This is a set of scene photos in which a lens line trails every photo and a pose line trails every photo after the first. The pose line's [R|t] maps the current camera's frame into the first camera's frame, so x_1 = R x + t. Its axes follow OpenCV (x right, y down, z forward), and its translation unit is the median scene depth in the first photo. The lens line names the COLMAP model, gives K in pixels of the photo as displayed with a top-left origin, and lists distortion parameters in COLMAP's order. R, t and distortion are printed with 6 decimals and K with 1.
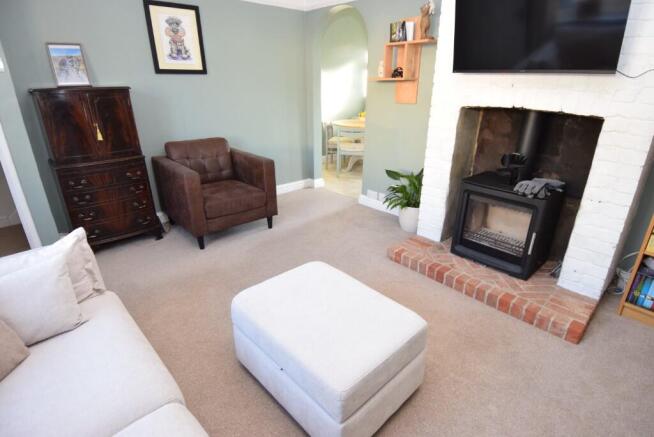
lens RADIAL K [[339.9, 0, 334.1], [0, 339.9, 218.2], [0, 0, 1]] dist [0.043995, -0.050473]
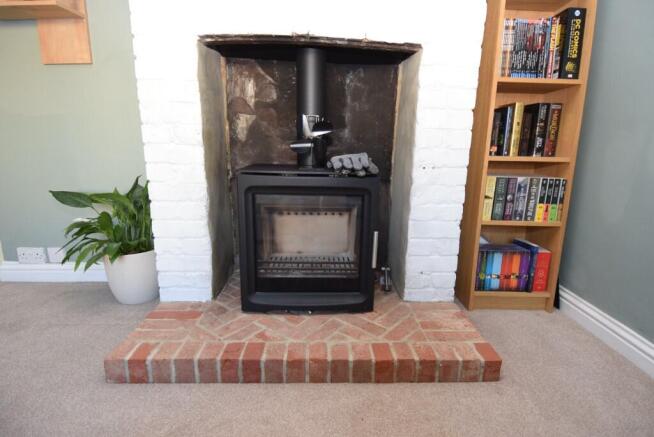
lens RADIAL K [[339.9, 0, 334.1], [0, 339.9, 218.2], [0, 0, 1]] dist [0.043995, -0.050473]
pose [[0.657798, -0.167798, 0.734265, 0.068574], [0.269580, 0.962738, -0.021496, 0.009685], [-0.703298, 0.212083, 0.678522, 0.508764]]
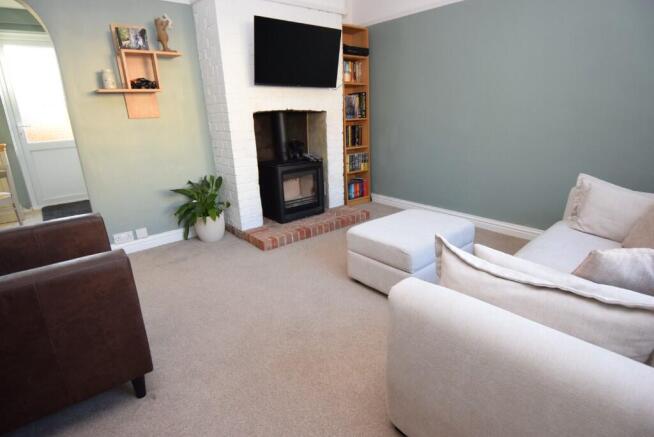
lens RADIAL K [[339.9, 0, 334.1], [0, 339.9, 218.2], [0, 0, 1]] dist [0.043995, -0.050473]
pose [[0.048402, -0.309620, 0.949627, -0.857520], [0.399594, 0.877346, 0.265686, -0.180251], [-0.915414, 0.366605, 0.166188, 0.603574]]
